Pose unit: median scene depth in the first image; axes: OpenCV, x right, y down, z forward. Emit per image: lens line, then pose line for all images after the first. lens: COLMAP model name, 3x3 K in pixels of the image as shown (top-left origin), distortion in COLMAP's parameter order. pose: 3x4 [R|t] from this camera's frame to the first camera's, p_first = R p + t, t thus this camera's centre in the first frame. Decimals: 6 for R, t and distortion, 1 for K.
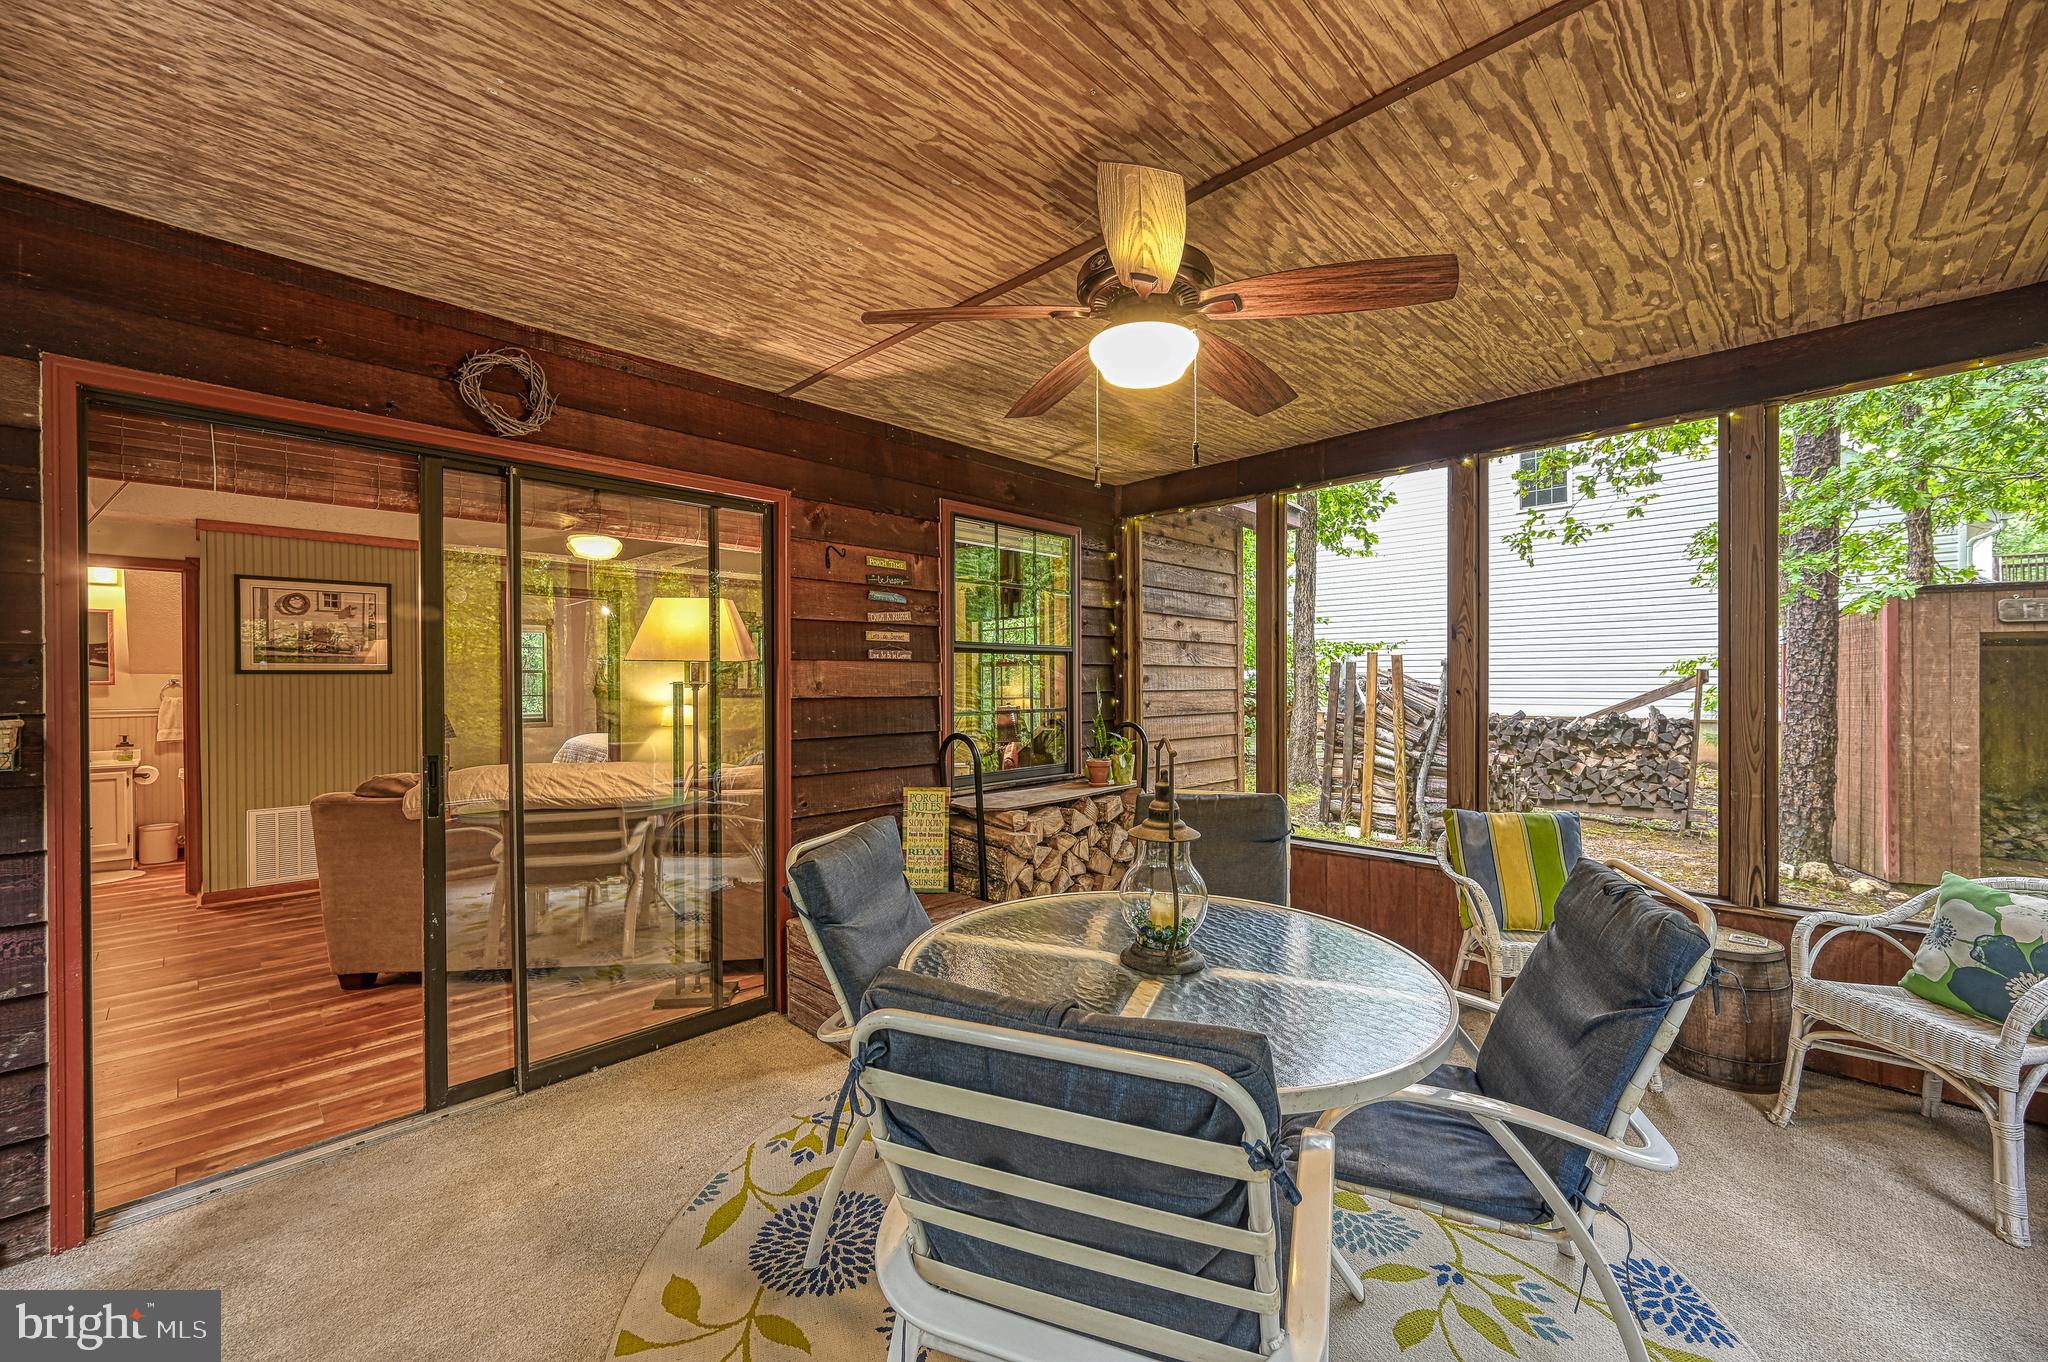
lens RADIAL K [[816.1, 0, 1024.0], [0, 816.1, 681.0], [0, 0, 1]] dist [-0.000212, 0.000039]
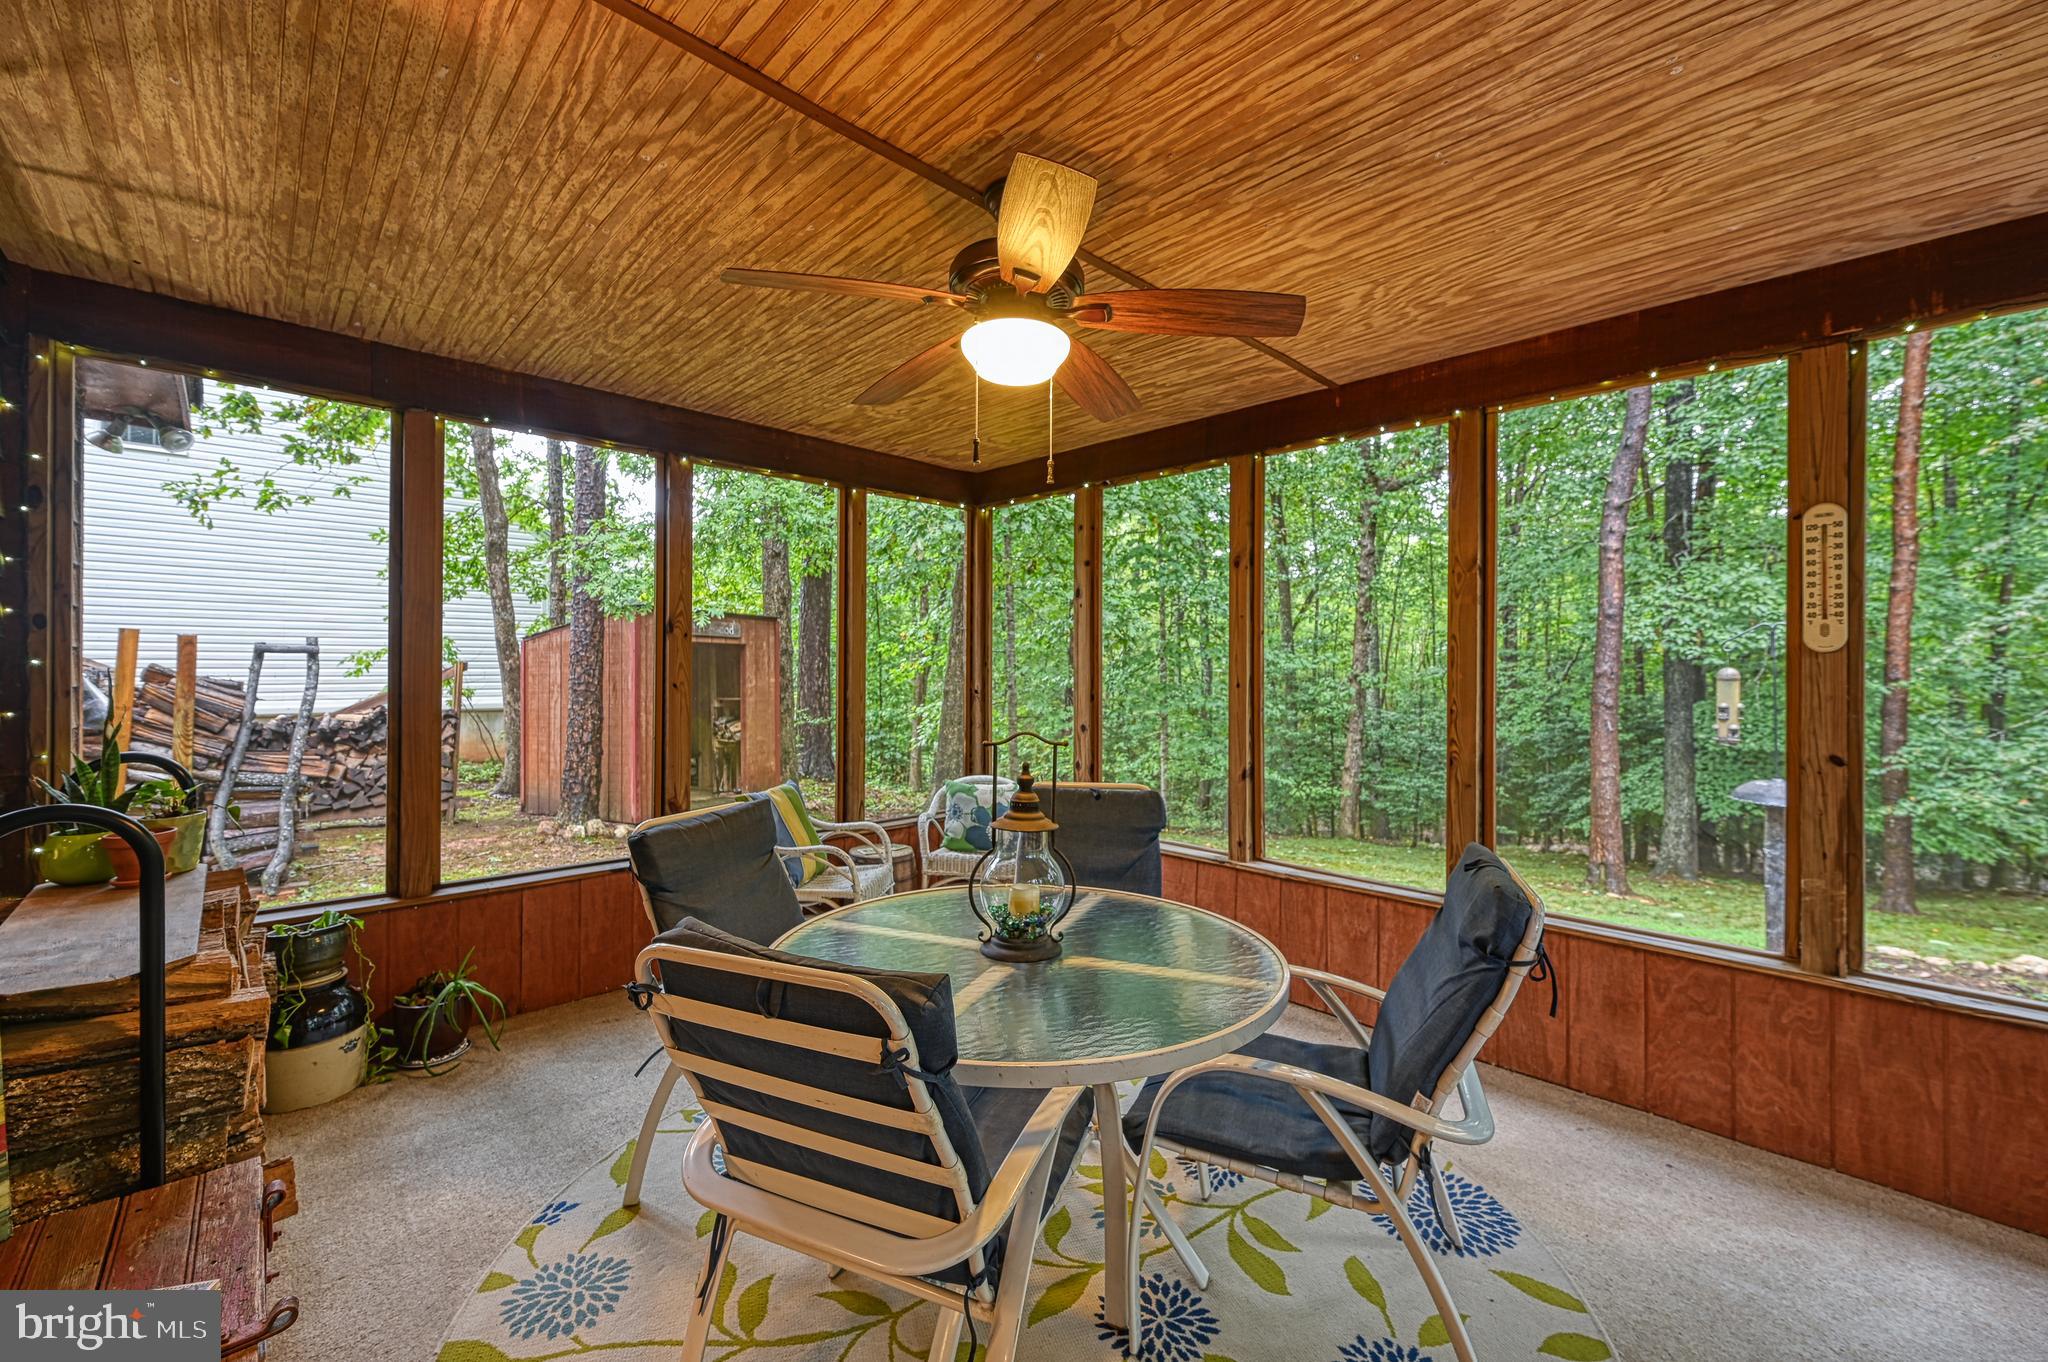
lens RADIAL K [[834.9, 0, 1024.0], [0, 834.9, 681.0], [0, 0, 1]] dist [-0.001805, -0.000125]
pose [[0.004462, -0.008325, 0.999955, -0.253473], [-0.002803, 0.999961, 0.008338, -0.001183], [-0.999986, -0.002840, 0.004439, 0.281828]]
